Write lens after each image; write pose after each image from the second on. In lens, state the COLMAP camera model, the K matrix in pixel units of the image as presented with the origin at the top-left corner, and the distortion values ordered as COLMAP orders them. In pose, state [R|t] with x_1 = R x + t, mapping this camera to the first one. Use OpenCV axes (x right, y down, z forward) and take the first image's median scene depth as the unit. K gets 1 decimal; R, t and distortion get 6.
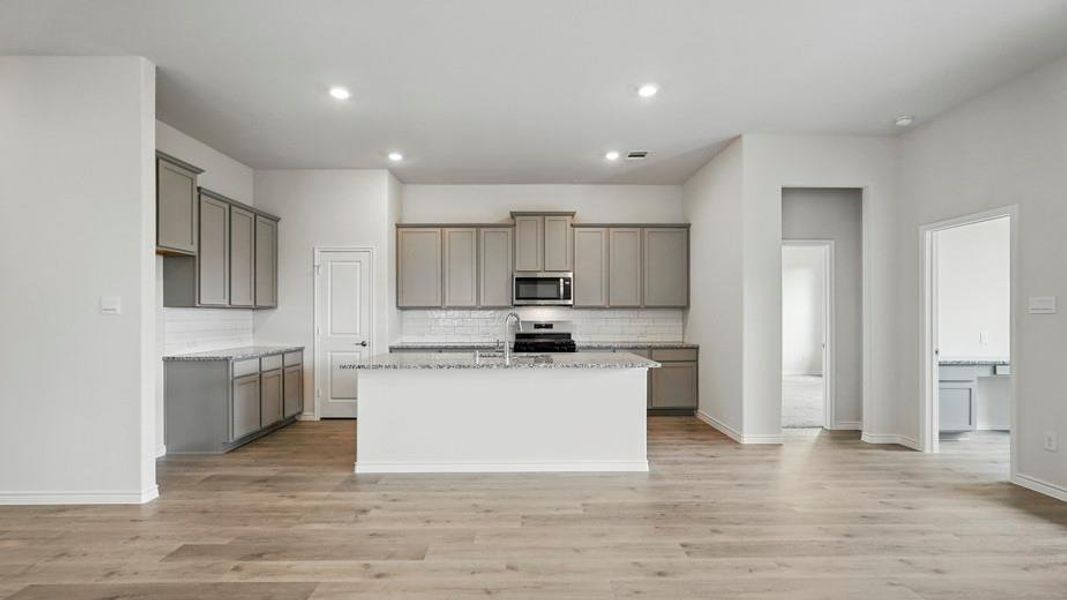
lens RADIAL K [[475.5, 0, 532.3], [0, 475.5, 312.1], [0, 0, 1]] dist [-0.011668, 0.005894]
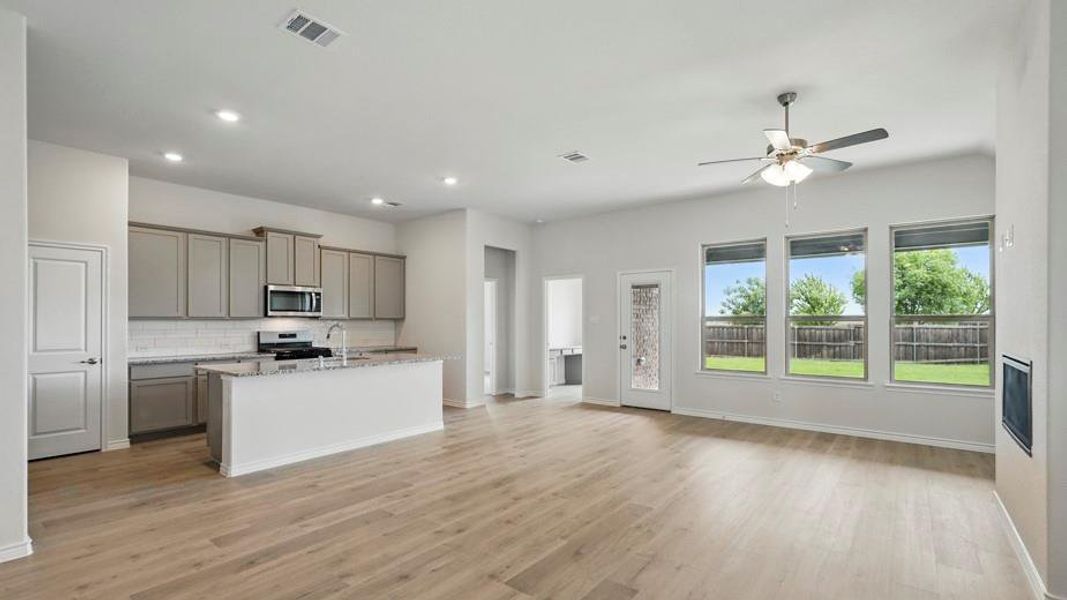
lens RADIAL K [[475.5, 0, 525.6], [0, 475.5, 318.9], [0, 0, 1]] dist [-0.011668, 0.005894]
pose [[0.640783, 0.005396, 0.767703, -0.504504], [-0.001361, 0.999982, -0.005892, -0.003568], [-0.767721, 0.002731, 0.640778, -0.114097]]
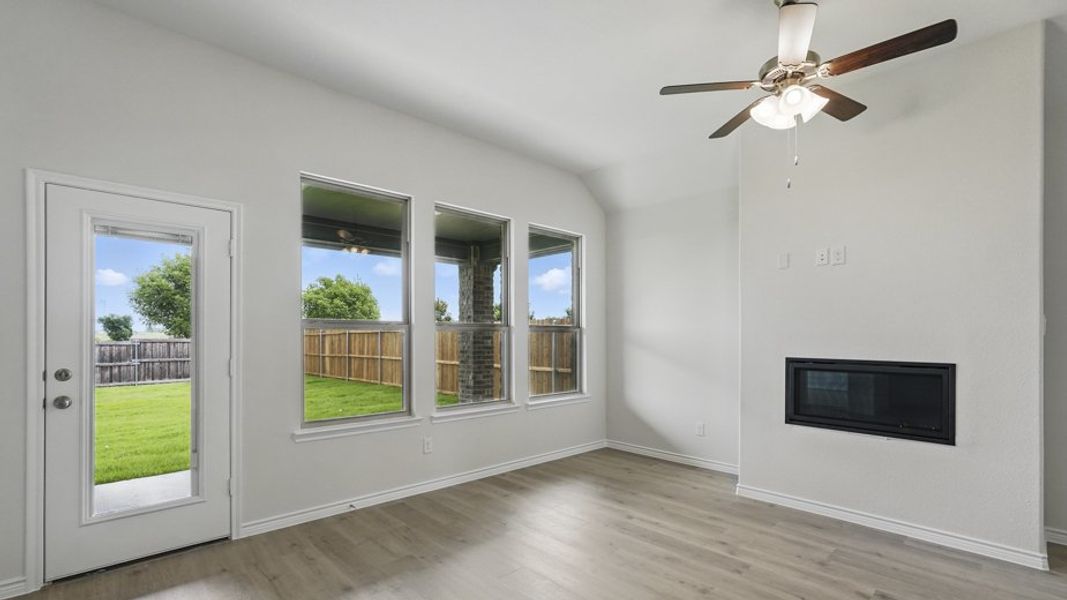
lens RADIAL K [[475.5, 0, 534.6], [0, 475.5, 339.1], [0, 0, 1]] dist [-0.011668, 0.005894]
pose [[-0.678889, -0.003111, 0.734234, 0.036958], [-0.001692, 0.999995, 0.002672, 0.004399], [-0.734239, 0.000571, -0.678891, 0.466509]]
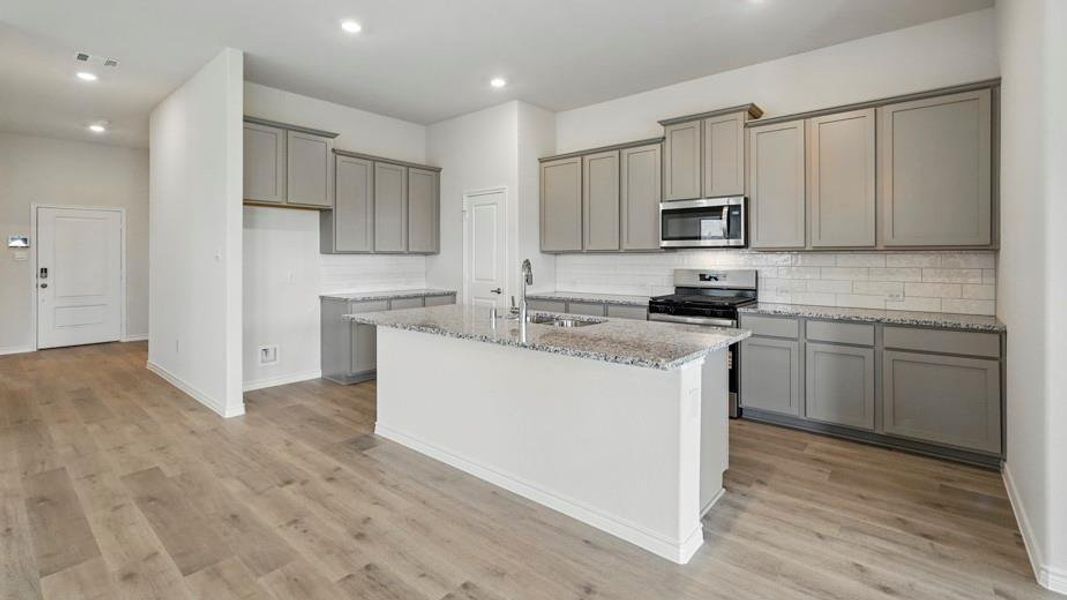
lens RADIAL K [[475.5, 0, 528.6], [0, 475.5, 252.7], [0, 0, 1]] dist [-0.011668, 0.005894]
pose [[0.756019, -0.006870, -0.654513, 0.303673], [0.002941, 0.999970, -0.007099, -0.002476], [0.654543, 0.003442, 0.756017, 0.330026]]
